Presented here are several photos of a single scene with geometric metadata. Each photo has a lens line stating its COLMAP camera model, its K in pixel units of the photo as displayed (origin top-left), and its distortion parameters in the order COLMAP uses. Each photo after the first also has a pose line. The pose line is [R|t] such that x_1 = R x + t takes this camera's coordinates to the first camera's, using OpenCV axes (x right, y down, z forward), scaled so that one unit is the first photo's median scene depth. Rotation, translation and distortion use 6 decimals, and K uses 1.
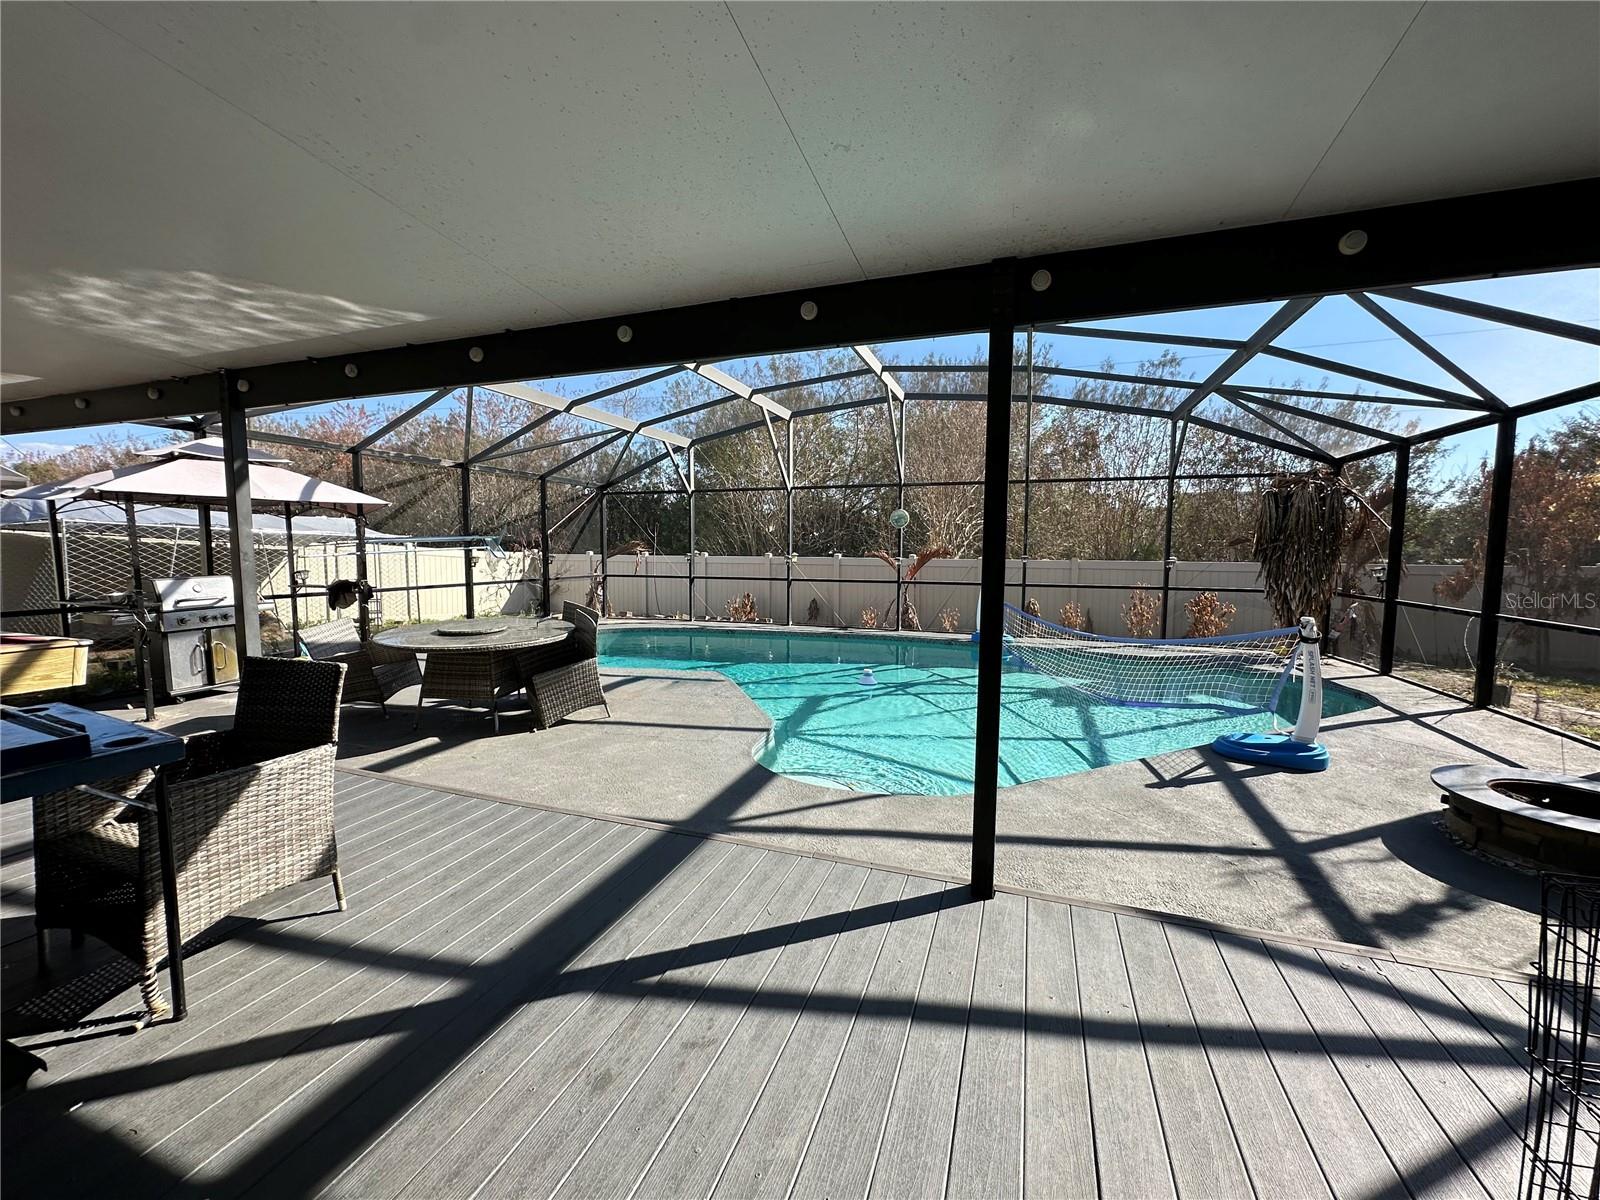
lens RADIAL K [[636.7, 0, 800.2], [0, 636.7, 599.4], [0, 0, 1]] dist [-0.003329, 0.000850]
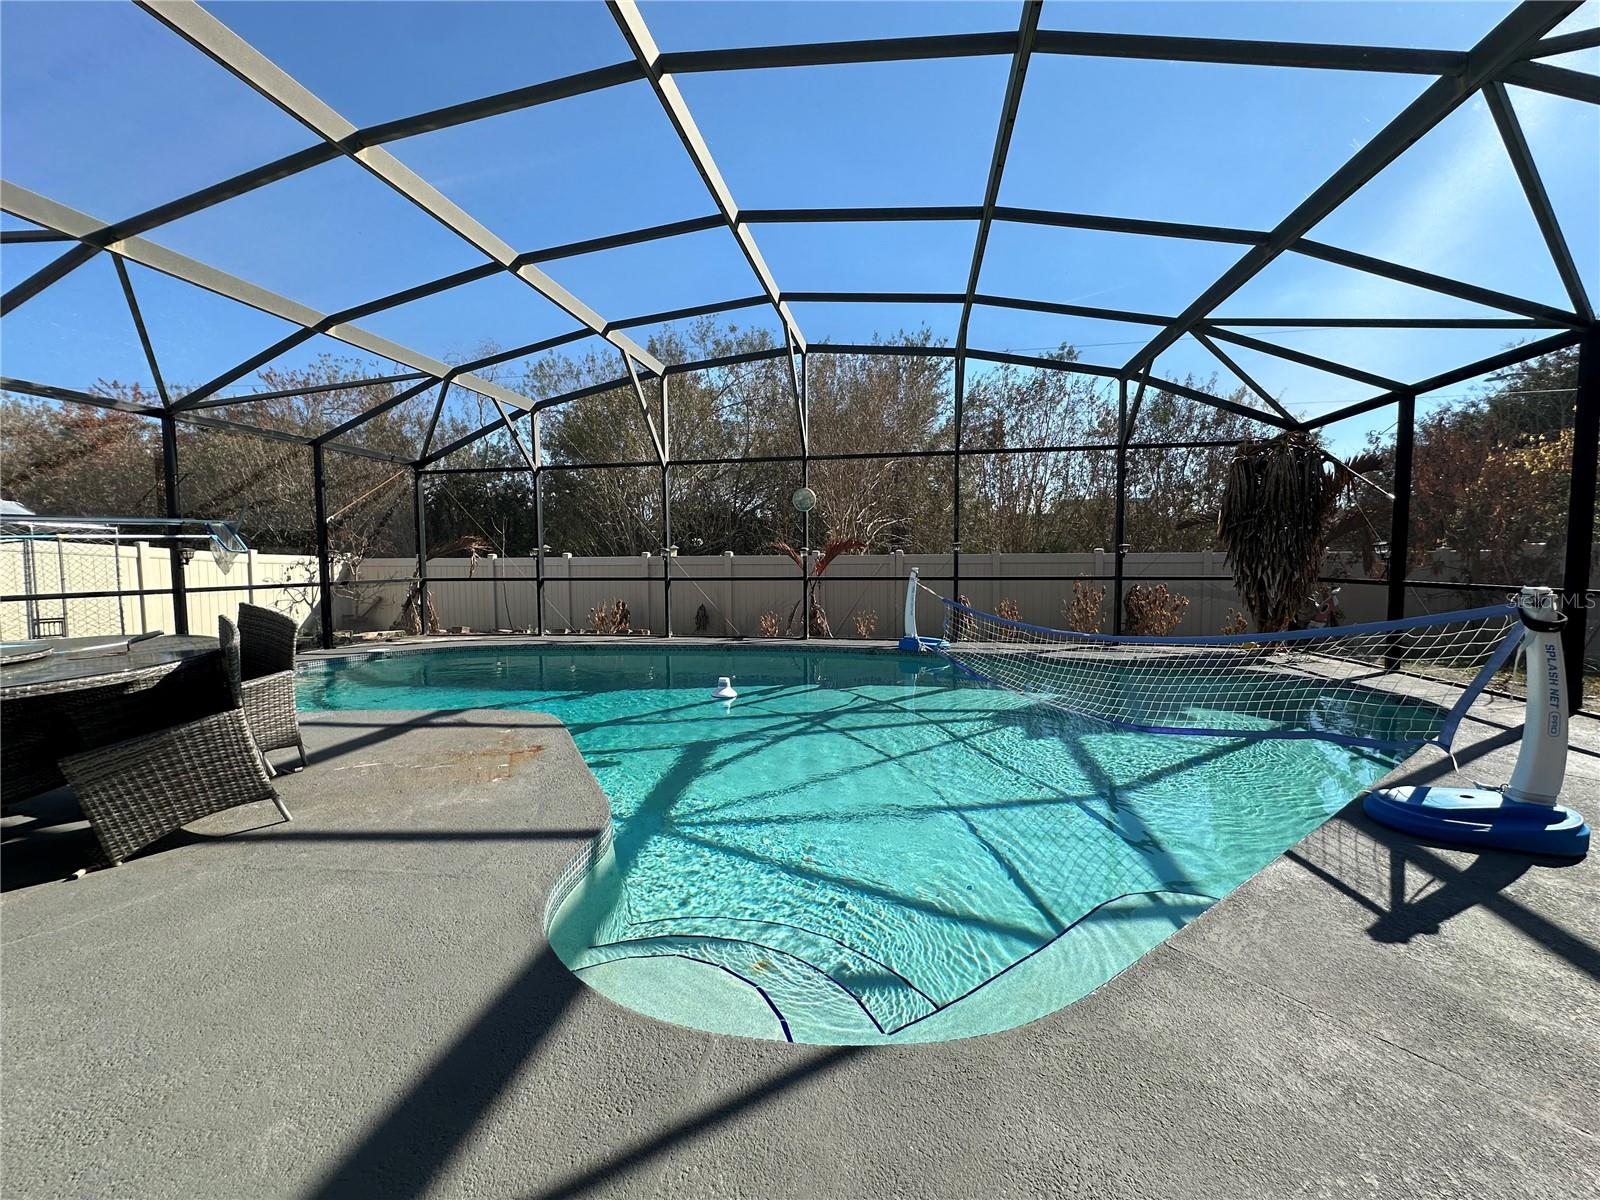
lens RADIAL K [[636.7, 0, 797.7], [0, 636.7, 597.9], [0, 0, 1]] dist [-0.003329, 0.000850]
pose [[0.986450, -0.022413, 0.162523, 0.024658], [0.025756, 0.999497, -0.018496, 0.021046], [-0.162027, 0.022432, 0.986531, 0.369056]]
